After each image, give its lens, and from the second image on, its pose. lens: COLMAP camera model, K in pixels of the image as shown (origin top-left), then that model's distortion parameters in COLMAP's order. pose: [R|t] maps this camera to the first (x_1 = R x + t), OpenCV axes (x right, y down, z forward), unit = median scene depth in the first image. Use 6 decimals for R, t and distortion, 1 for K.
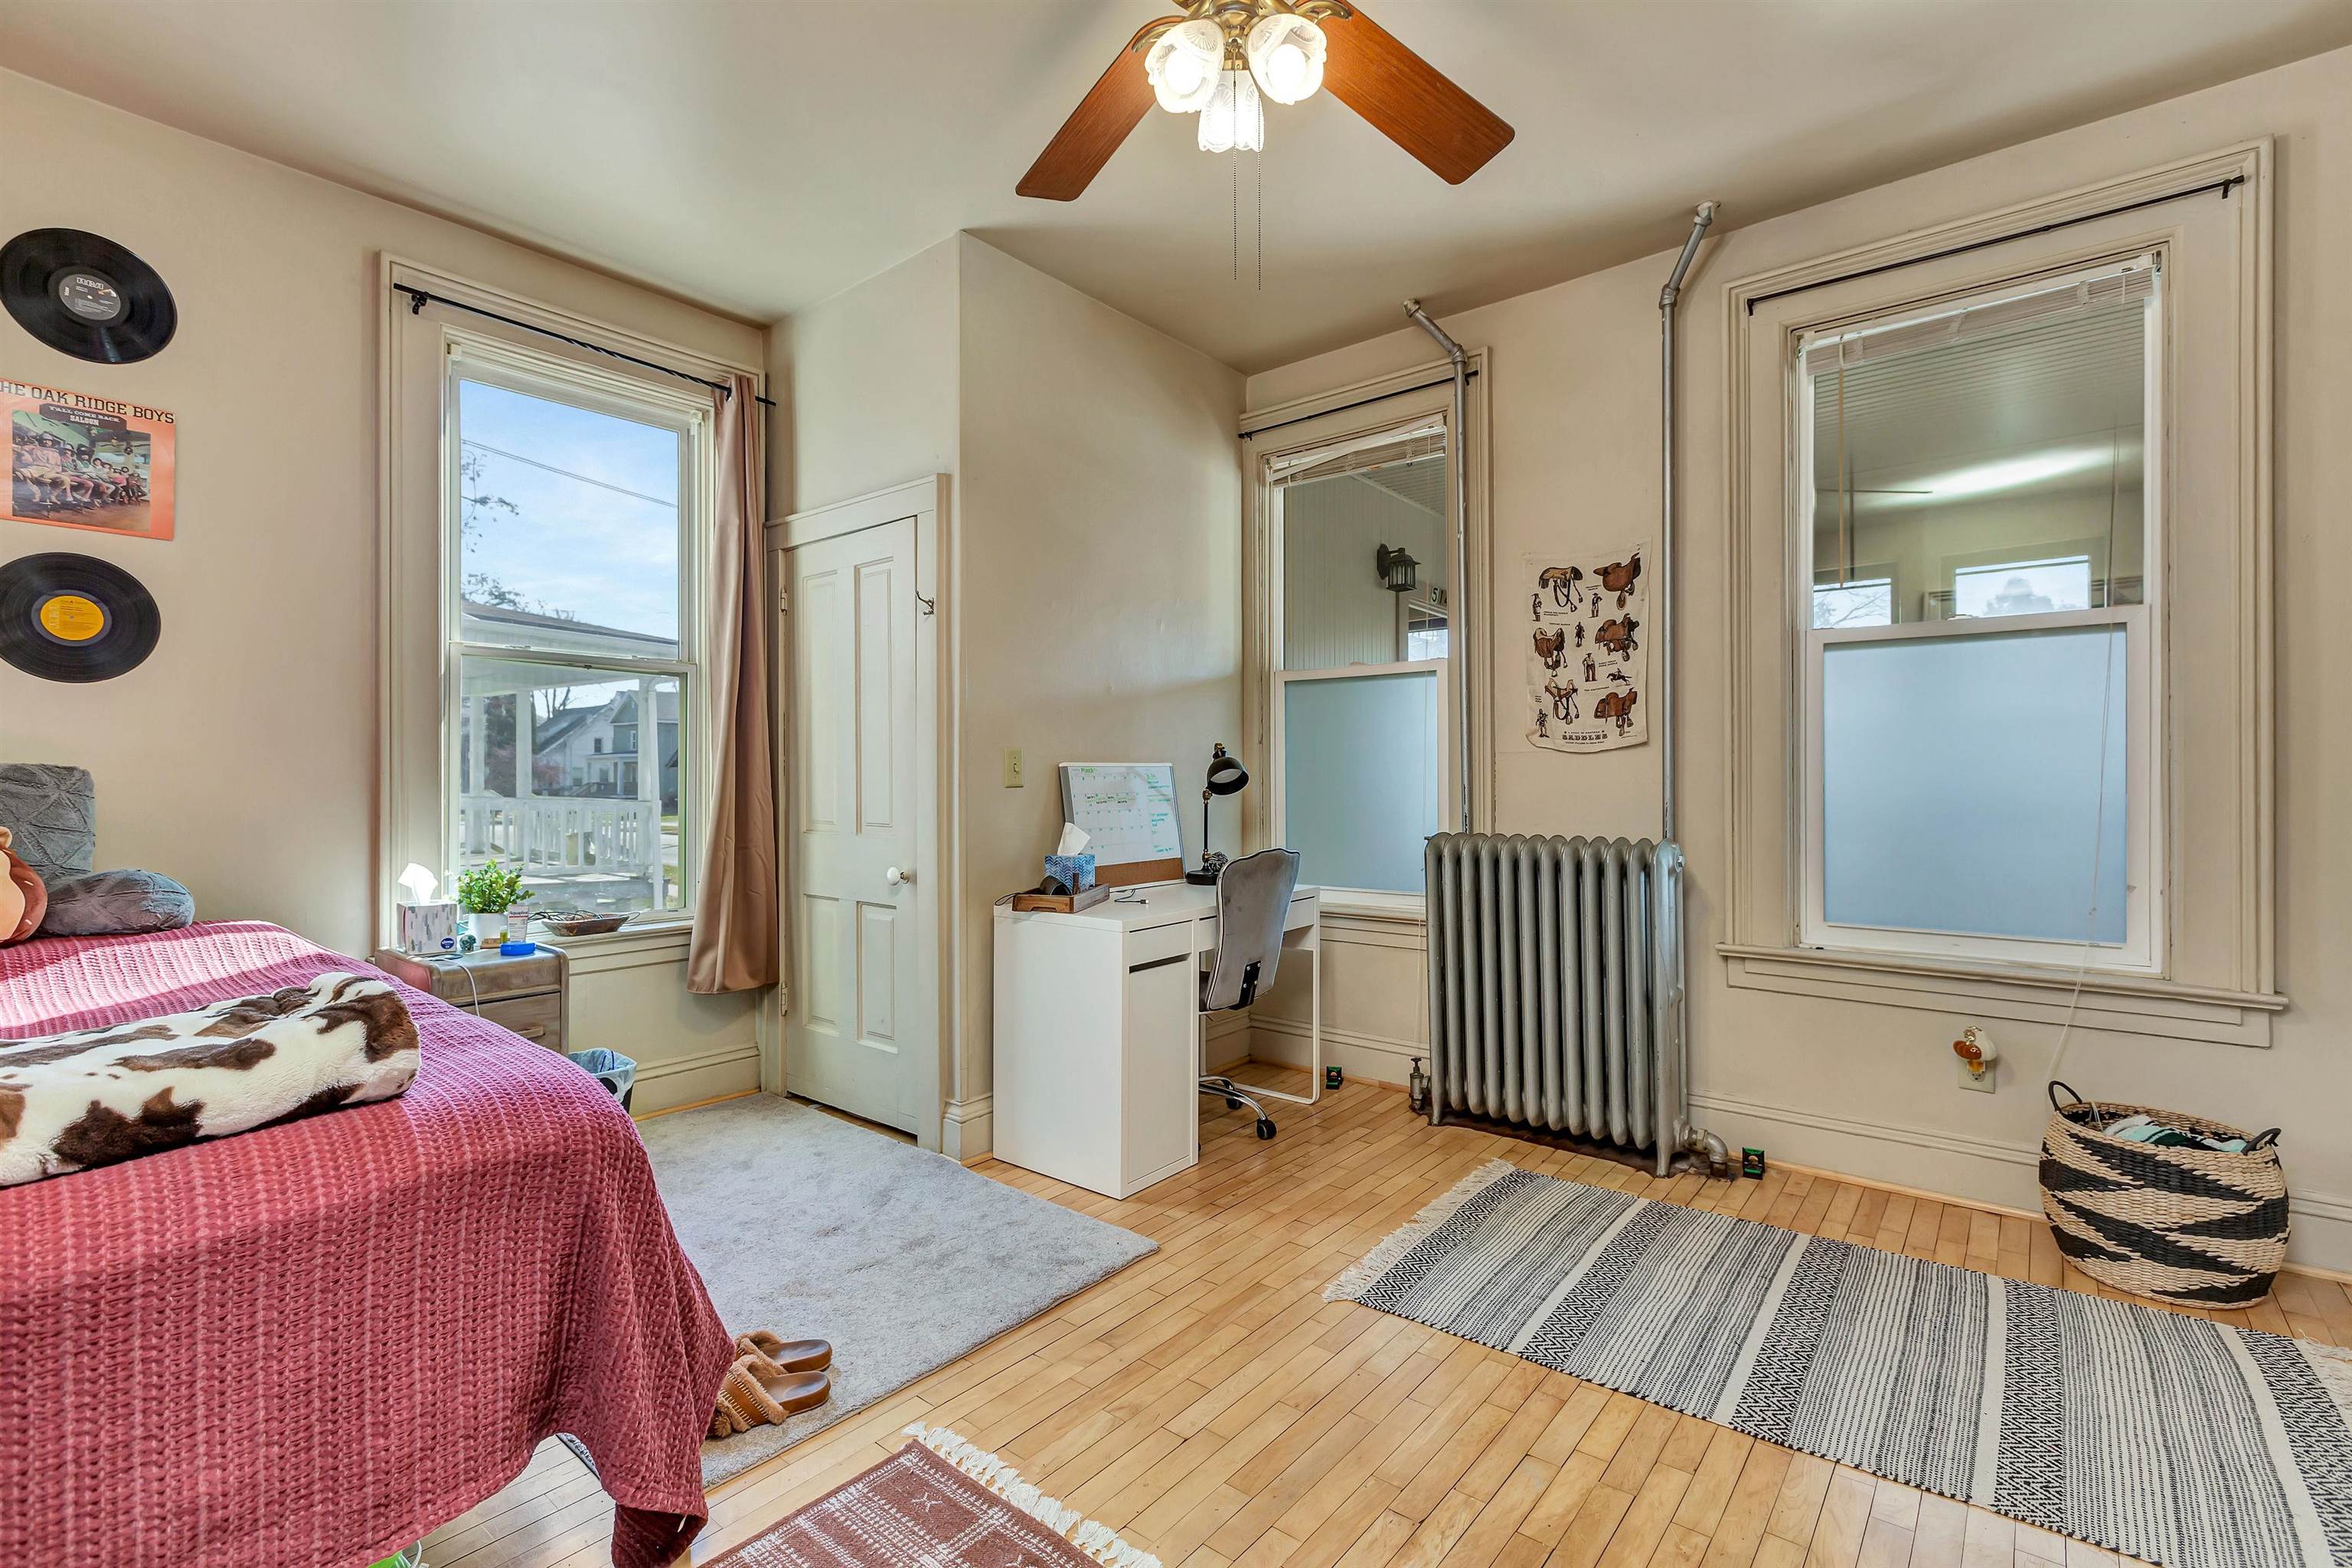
lens RADIAL K [[1084.5, 0, 1163.1], [0, 1084.5, 778.0], [0, 0, 1]] dist [0.004330, 0.000284]
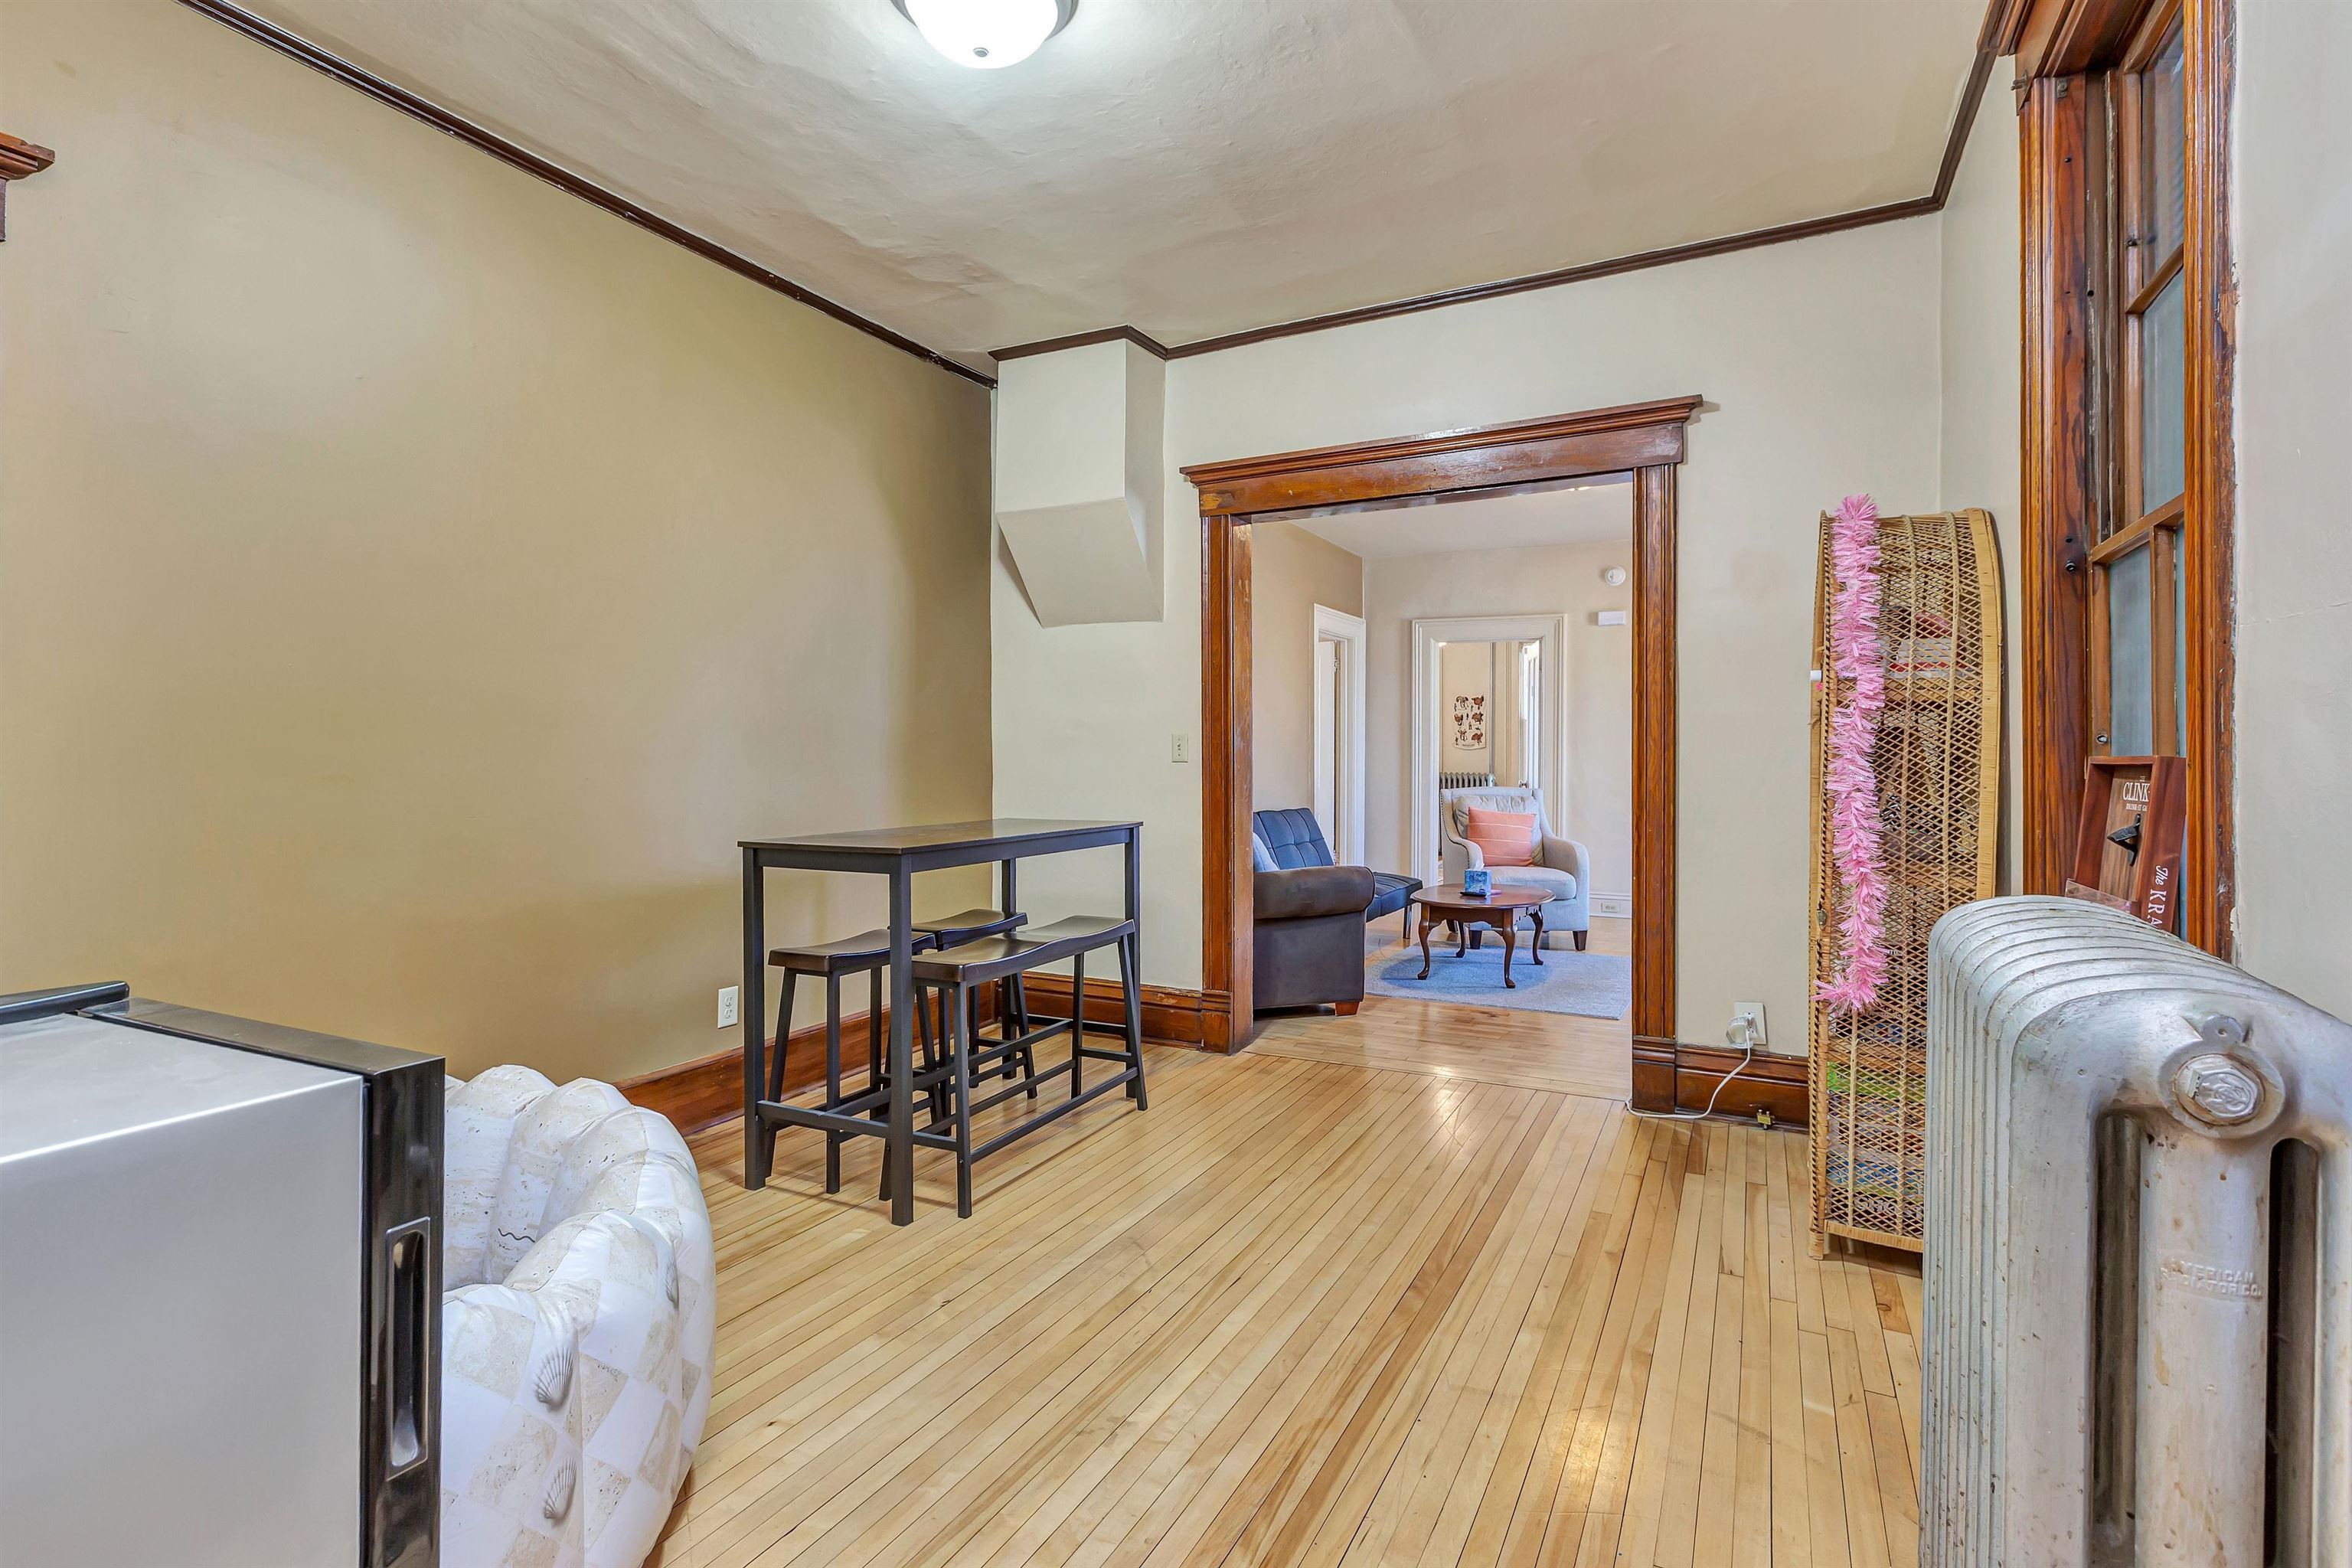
lens RADIAL K [[1084.5, 0, 1182.1], [0, 1084.5, 768.4], [0, 0, 1]] dist [0.004330, 0.000284]
pose [[0.980424, 0.000712, 0.196895, -1.235144], [-0.002384, 0.999963, 0.008254, 0.011231], [-0.196882, -0.008562, 0.980390, -2.306267]]
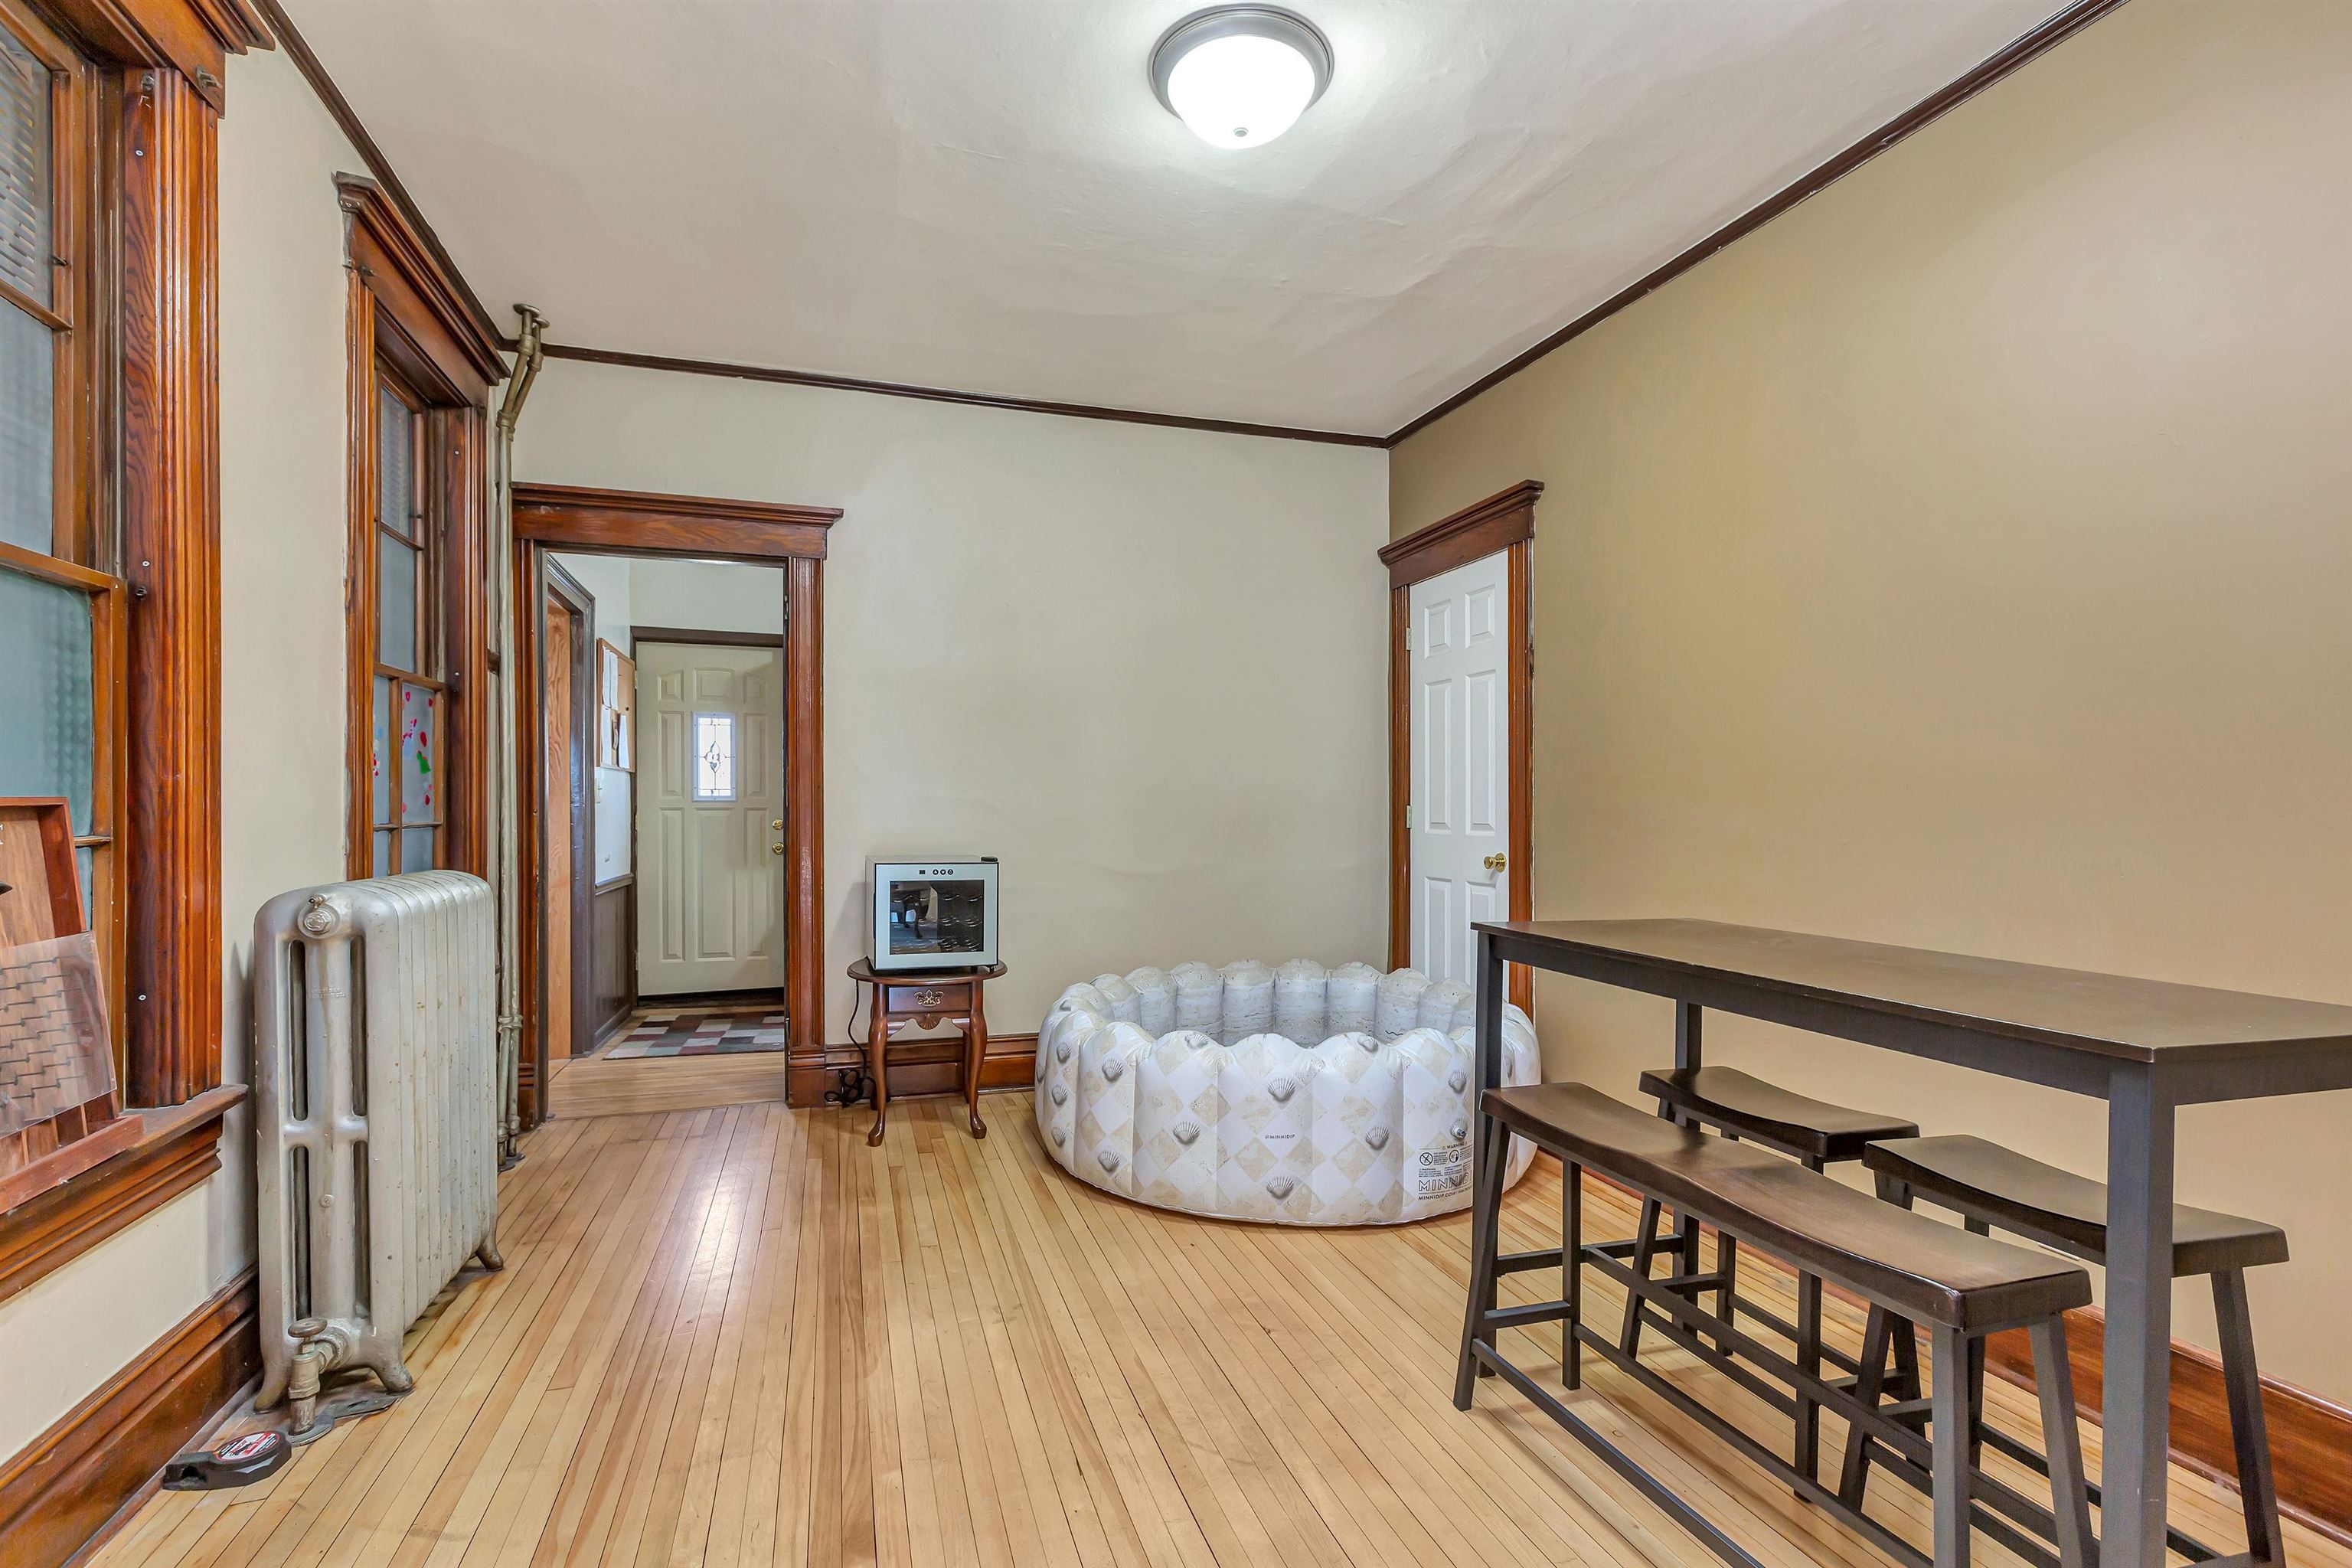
lens RADIAL K [[1084.5, 0, 1202.6], [0, 1084.5, 824.0], [0, 0, 1]] dist [0.004330, 0.000284]
pose [[-0.533953, 0.008553, -0.845471, -0.533257], [-0.003623, 0.999917, 0.012403, 0.009689], [0.845506, 0.009686, -0.533878, -1.121672]]
